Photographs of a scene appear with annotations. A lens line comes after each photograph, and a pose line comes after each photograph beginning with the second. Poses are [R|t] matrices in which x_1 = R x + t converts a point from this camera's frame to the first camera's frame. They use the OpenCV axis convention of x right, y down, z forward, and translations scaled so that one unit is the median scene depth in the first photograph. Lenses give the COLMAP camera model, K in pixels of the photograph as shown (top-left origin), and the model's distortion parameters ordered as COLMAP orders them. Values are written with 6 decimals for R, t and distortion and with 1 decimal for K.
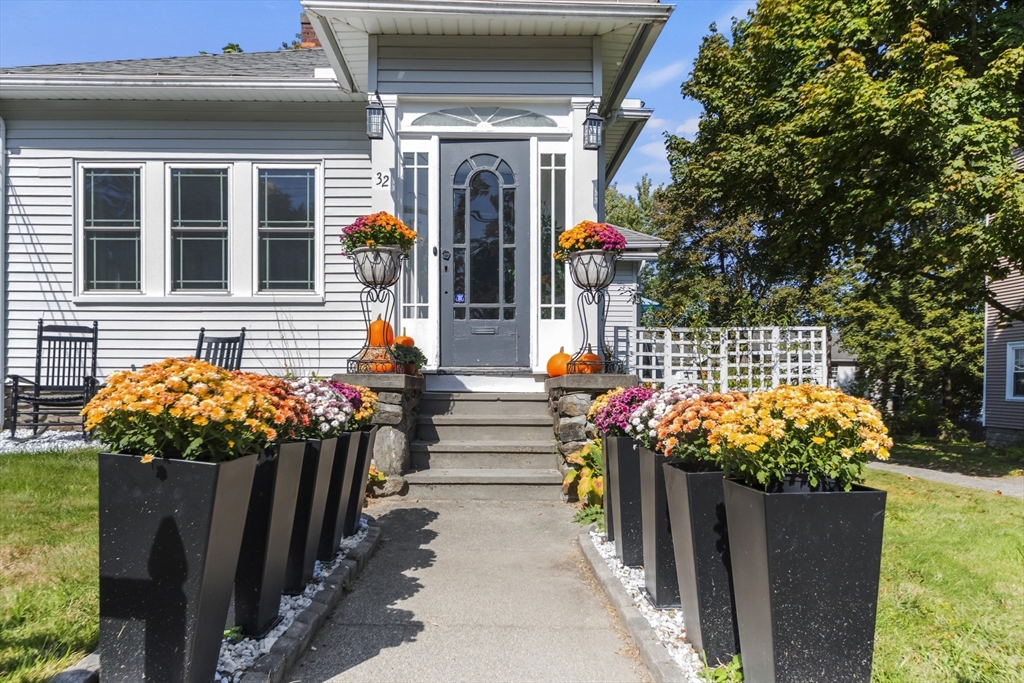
lens RADIAL K [[628.2, 0, 512.0], [0, 628.2, 341.5], [0, 0, 1]] dist [0.000086, 0.001423]
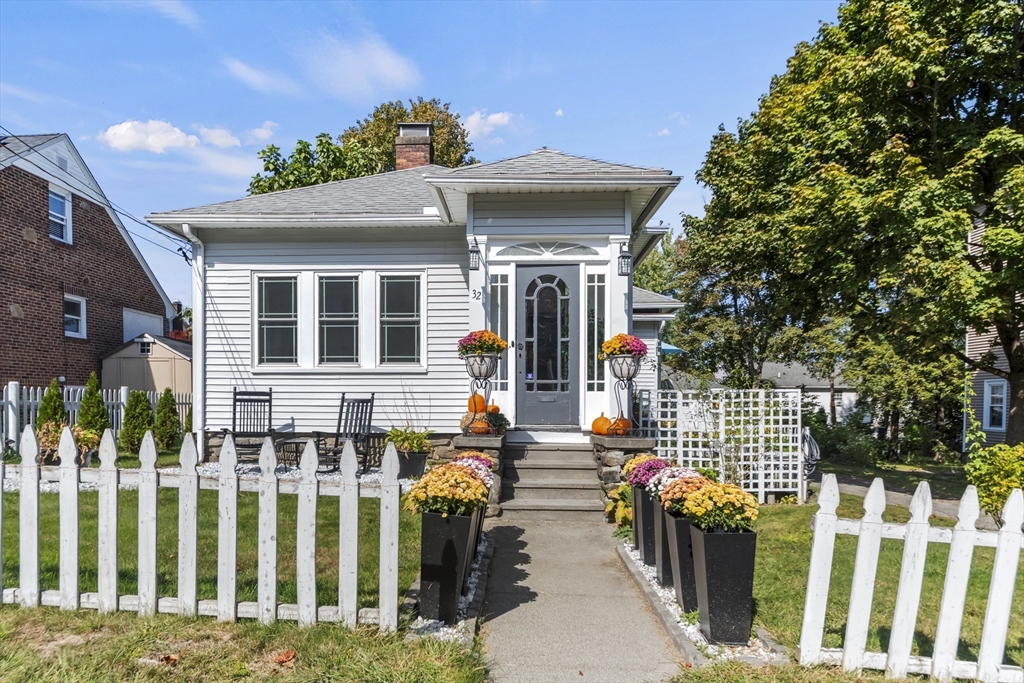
lens RADIAL K [[583.2, 0, 514.6], [0, 583.2, 365.8], [0, 0, 1]] dist [0.003236, 0.000945]
pose [[0.998793, 0.001244, -0.049102, -0.045676], [-0.000656, 0.999928, 0.011994, -0.094052], [0.049113, -0.011947, 0.998722, -0.276638]]
